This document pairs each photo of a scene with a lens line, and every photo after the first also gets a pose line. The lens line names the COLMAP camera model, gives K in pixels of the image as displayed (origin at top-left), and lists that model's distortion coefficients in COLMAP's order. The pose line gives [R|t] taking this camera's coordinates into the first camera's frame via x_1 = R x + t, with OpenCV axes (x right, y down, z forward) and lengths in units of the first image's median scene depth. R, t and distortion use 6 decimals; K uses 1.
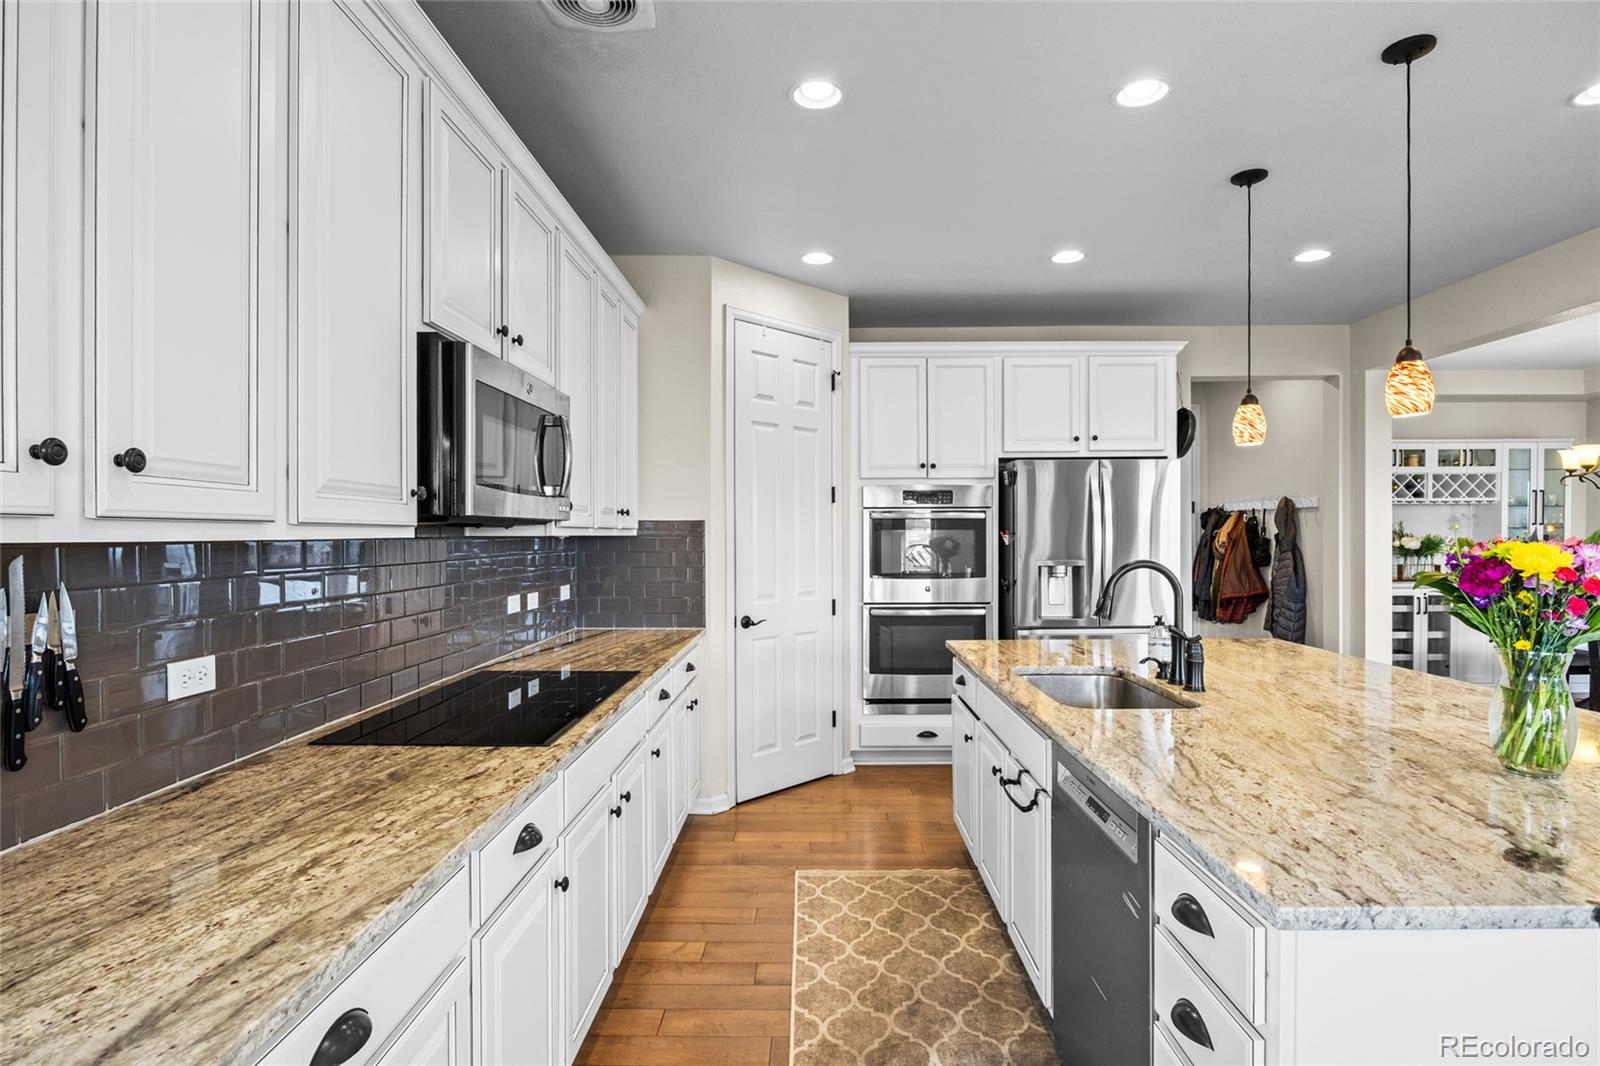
lens RADIAL K [[805.7, 0, 828.3], [0, 805.7, 535.0], [0, 0, 1]] dist [-0.006250, -0.000684]
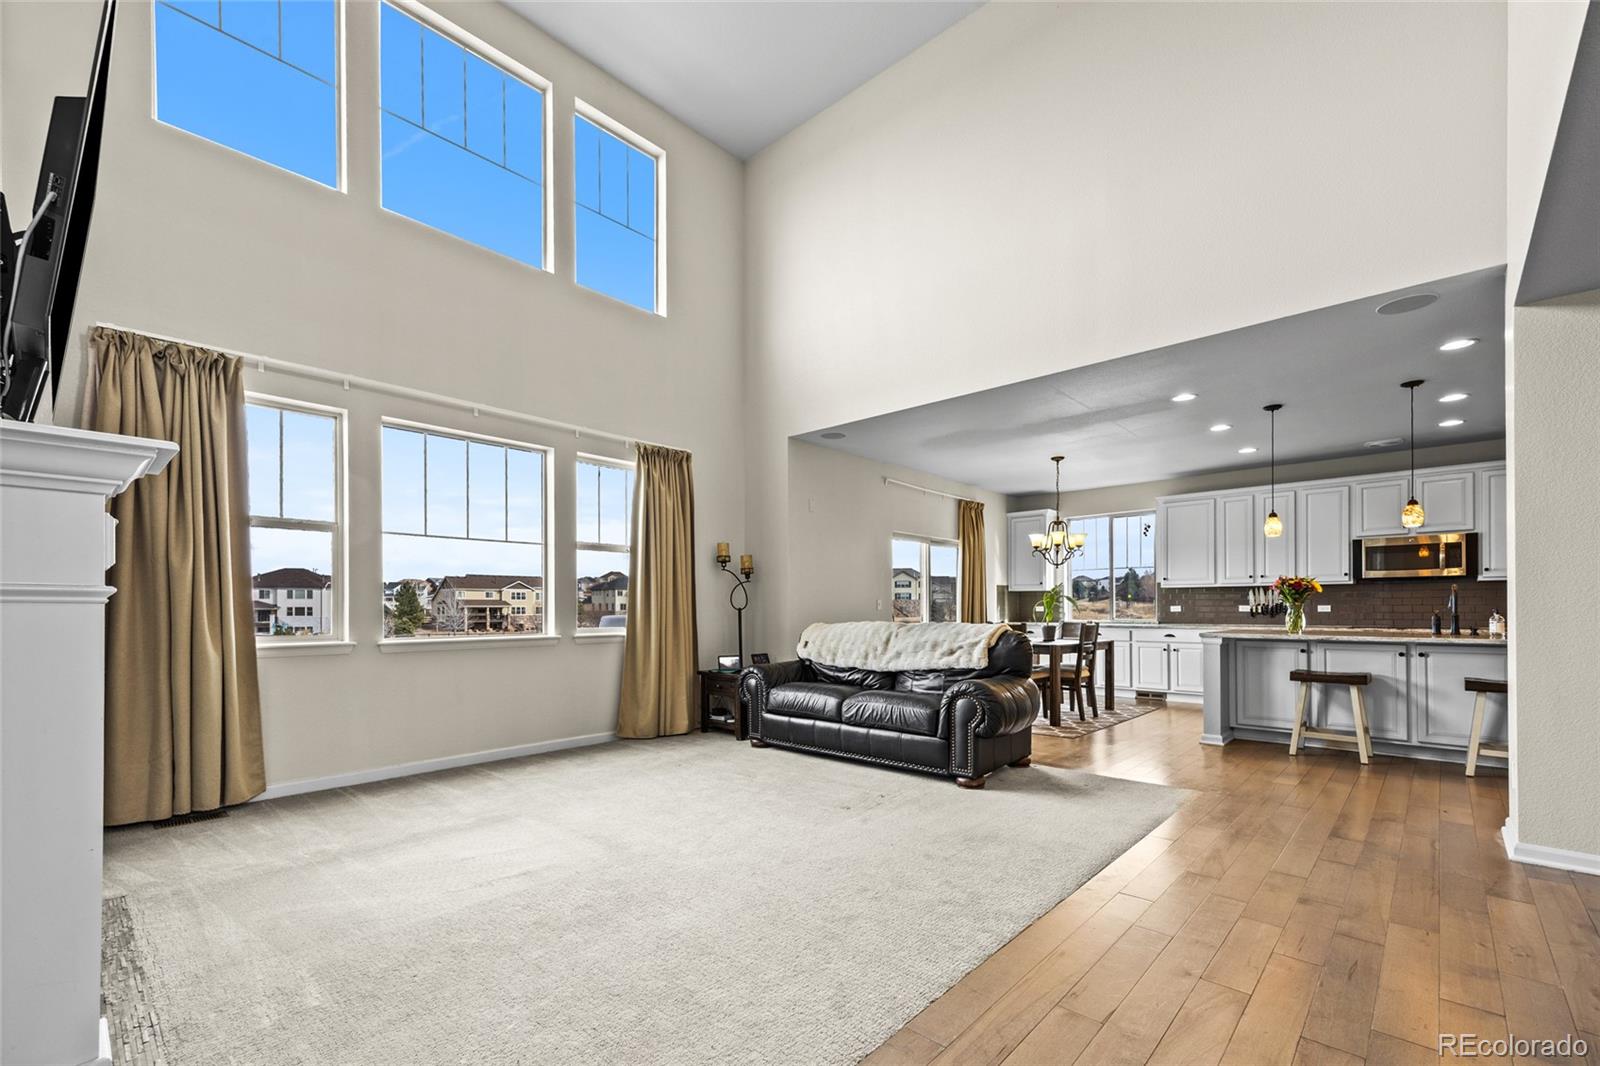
lens RADIAL K [[693.4, 0, 807.1], [0, 693.4, 596.0], [0, 0, 1]] dist [0.019017, 0.000503]
pose [[-0.659819, -0.009028, -0.751371, 2.025633], [0.004926, 0.999854, -0.016340, 0.055629], [0.751409, -0.014483, -0.659678, 0.564348]]
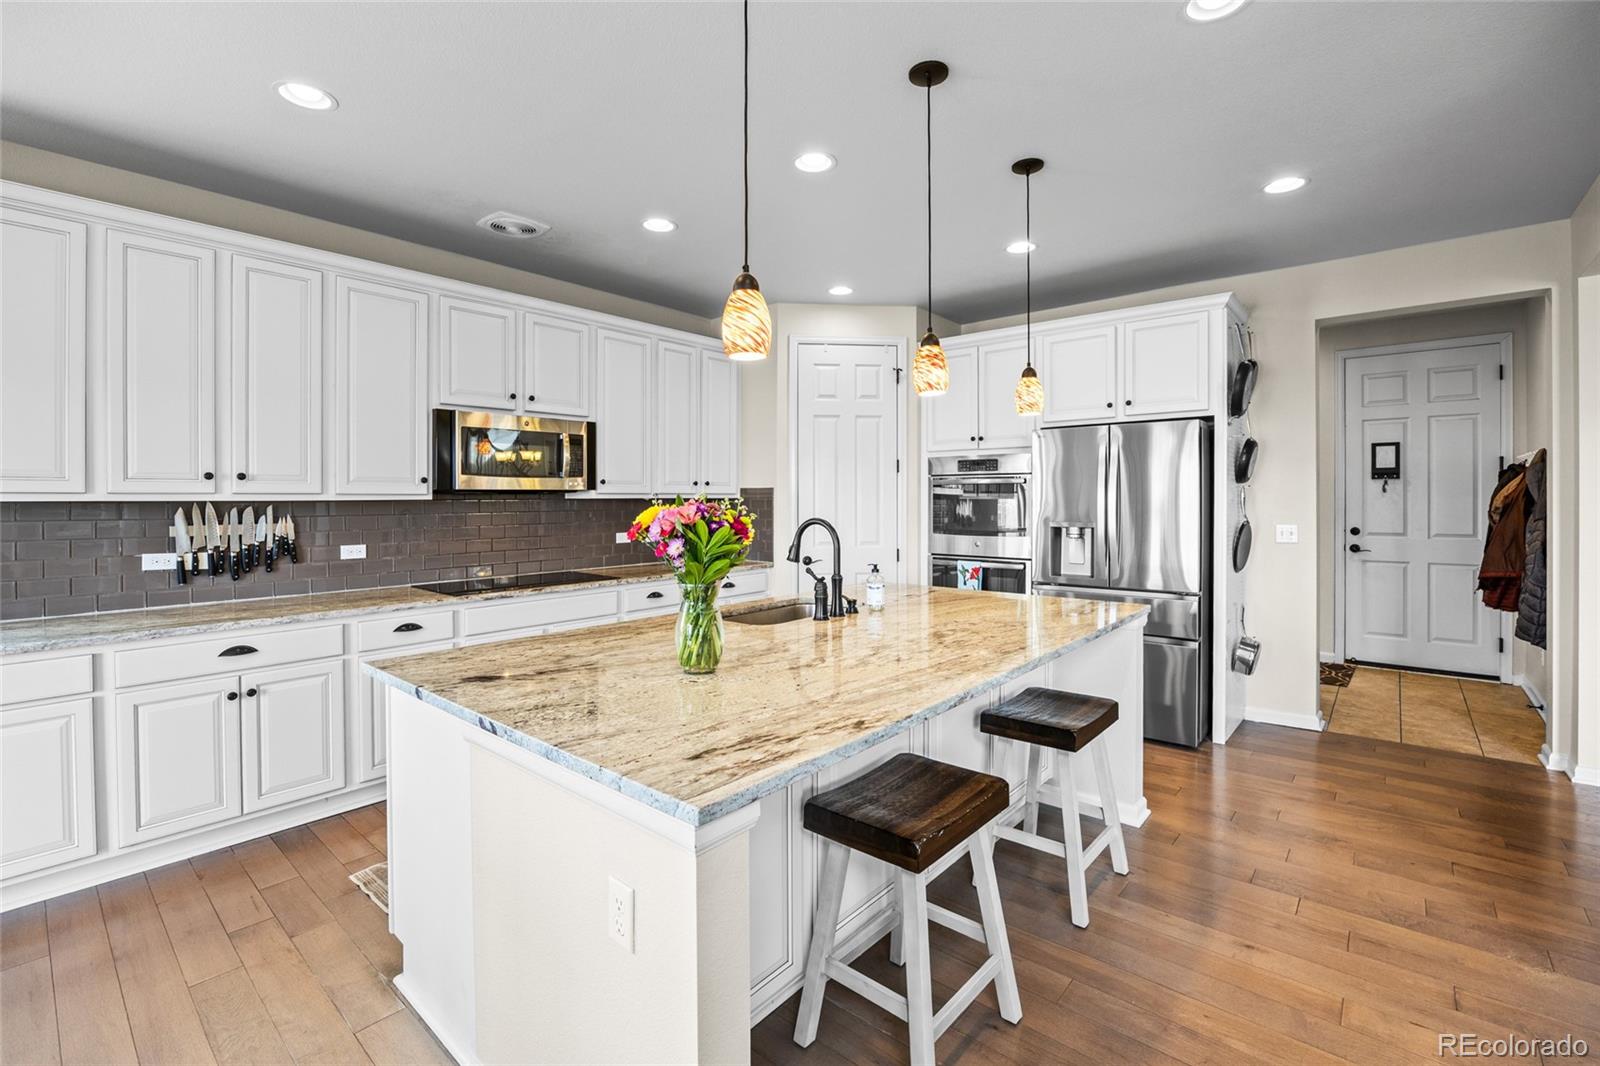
lens RADIAL K [[716.7, 0, 819.3], [0, 716.7, 501.6], [0, 0, 1]] dist [-0.020424, 0.001644]
pose [[0.769774, 0.004820, -0.638299, 0.694343], [-0.000809, 0.999978, 0.006574, -0.001918], [0.638316, -0.004544, 0.769761, 0.064286]]
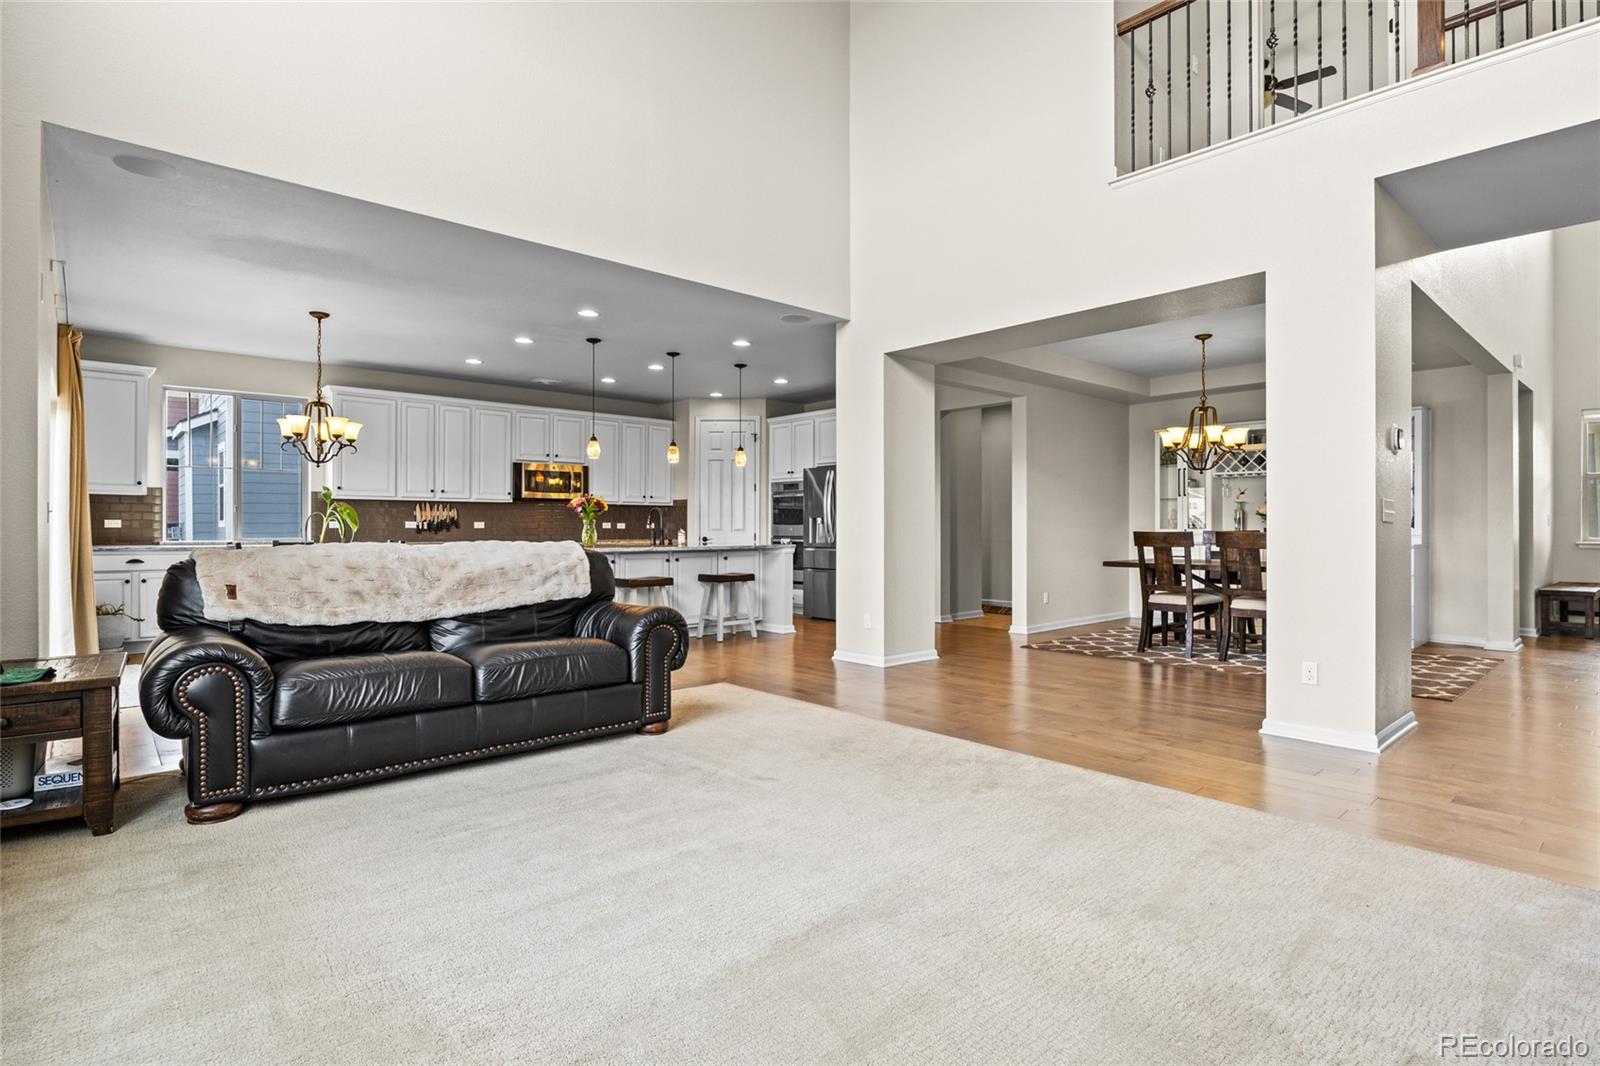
lens RADIAL K [[805.7, 0, 808.1], [0, 805.7, 518.5], [0, 0, 1]] dist [-0.006250, -0.000684]
pose [[0.680172, -0.002896, -0.733047, 1.965763], [-0.004175, 0.999961, -0.007824, 0.060835], [0.733041, 0.008382, 0.680133, -0.482572]]
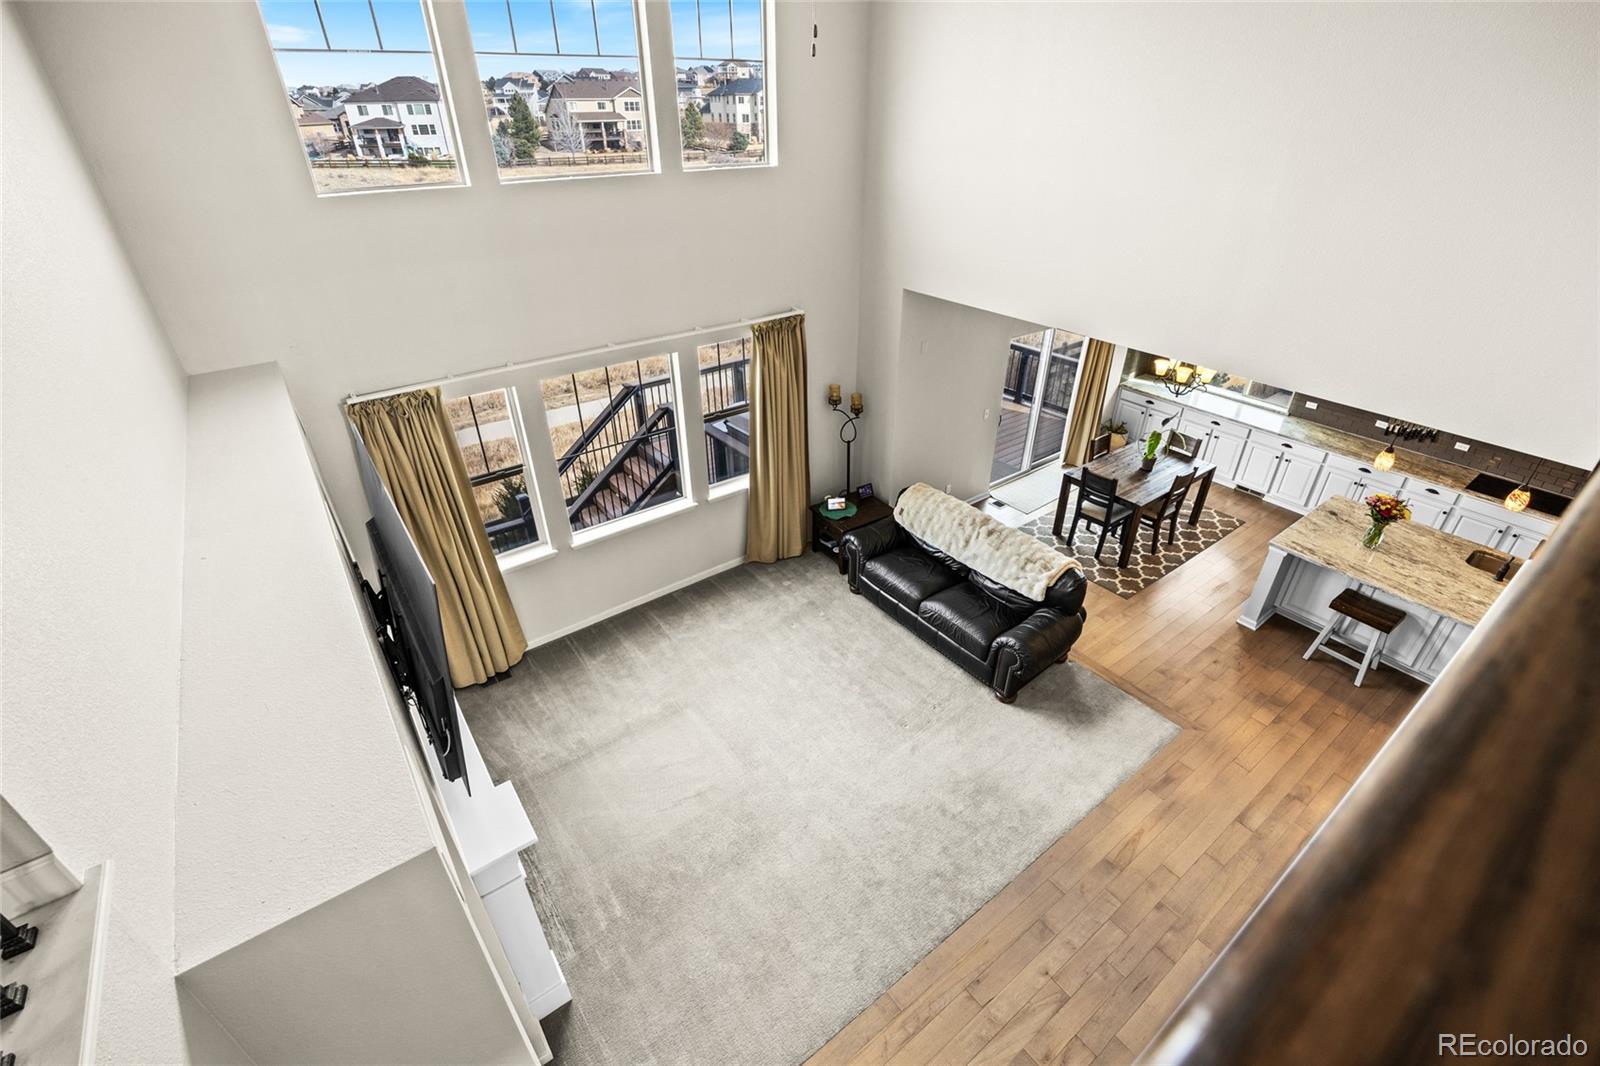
lens RADIAL K [[716.7, 0, 802.5], [0, 716.7, 526.7], [0, 0, 1]] dist [-0.020424, 0.001644]
pose [[-0.790120, 0.321978, -0.521575, 2.033157], [0.004232, 0.853768, 0.520637, -0.700284], [0.612937, 0.409158, -0.675942, 0.633427]]
